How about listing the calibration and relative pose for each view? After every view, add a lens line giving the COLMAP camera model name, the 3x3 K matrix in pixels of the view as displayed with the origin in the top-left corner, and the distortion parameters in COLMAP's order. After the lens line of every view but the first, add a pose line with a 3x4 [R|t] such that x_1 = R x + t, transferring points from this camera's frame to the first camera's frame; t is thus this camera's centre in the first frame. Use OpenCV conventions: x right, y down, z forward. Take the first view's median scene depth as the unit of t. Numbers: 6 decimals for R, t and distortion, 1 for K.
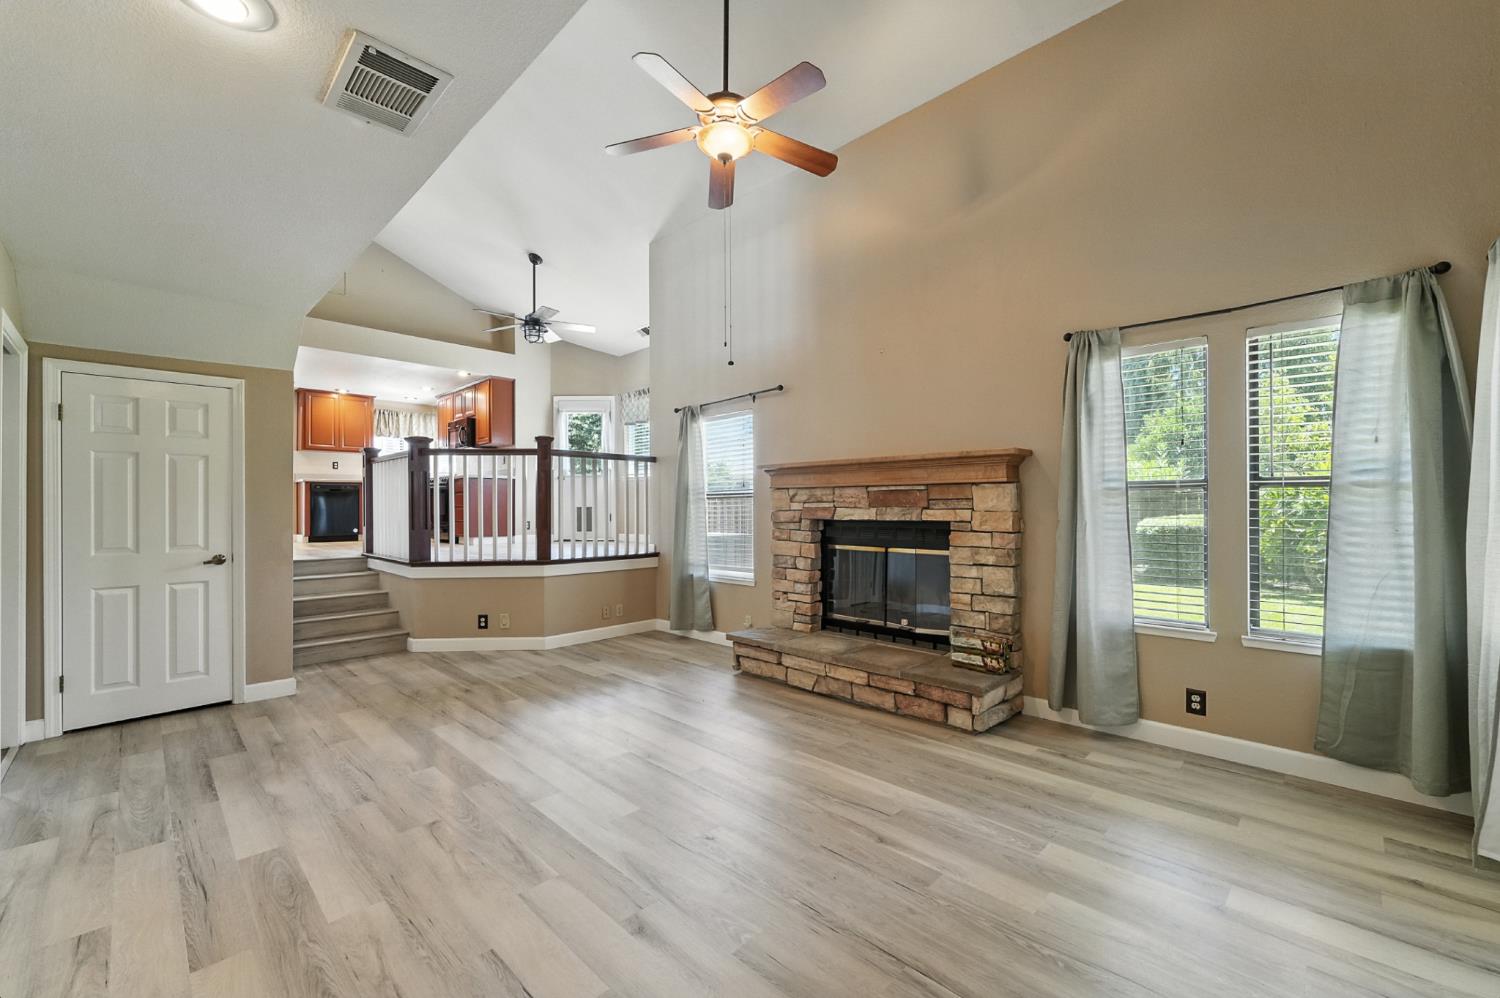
lens RADIAL K [[609.9, 0, 759.5], [0, 609.9, 502.9], [0, 0, 1]] dist [0.000202, -0.000064]
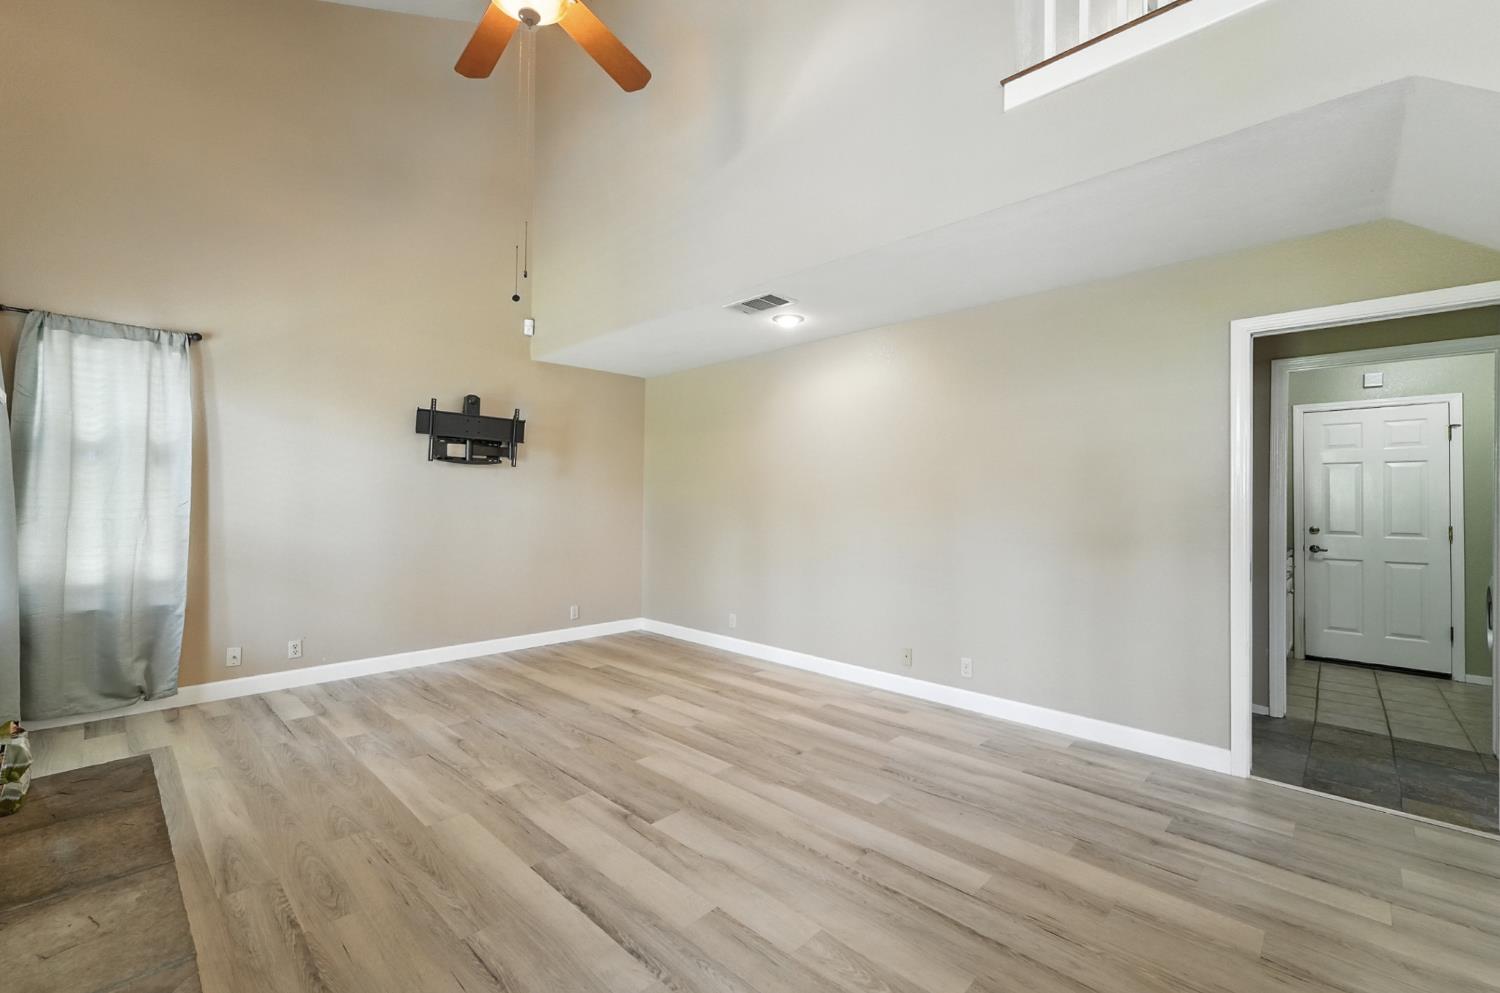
lens RADIAL K [[626.6, 0, 750.0], [0, 626.6, 496.5], [0, 0, 1]] dist [0.000326, -0.000239]
pose [[-0.999962, -0.008759, 0.000019, -0.313669], [-0.008759, 0.999855, -0.014590, 0.012322], [0.000109, -0.014589, -0.999894, 1.687180]]
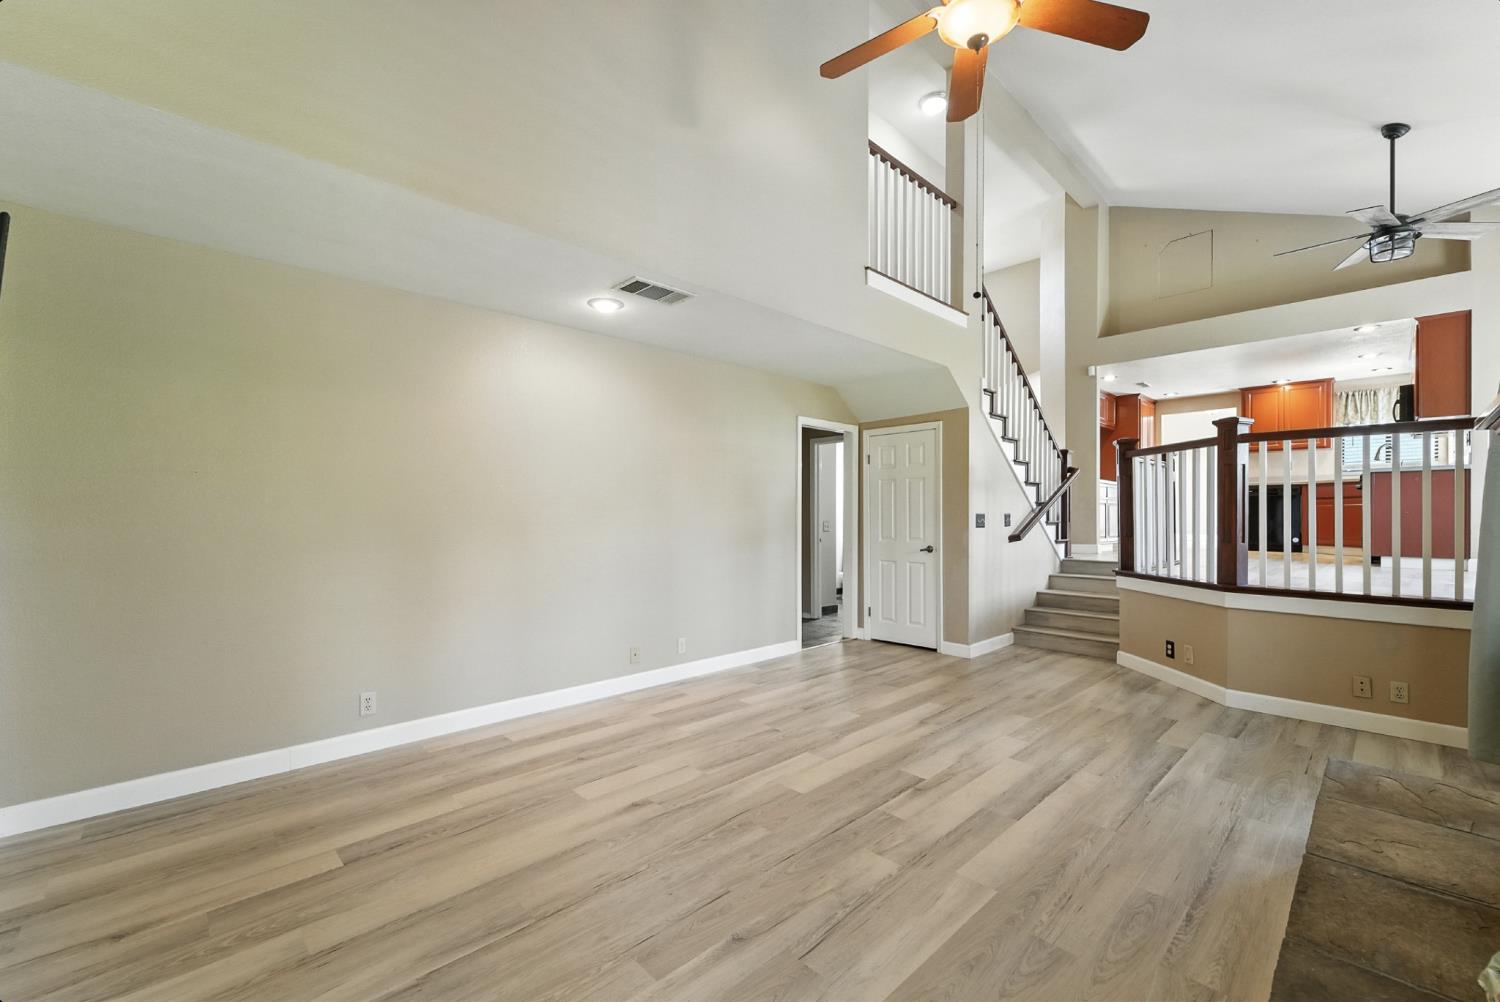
lens RADIAL K [[618.2, 0, 745.8], [0, 618.2, 514.3], [0, 0, 1]] dist [-0.000720, 0.000296]
pose [[-0.042587, 0.004701, -0.999082, 0.690715], [0.004682, 0.999979, 0.004506, 0.002175], [0.999082, -0.004486, -0.042609, 0.729808]]
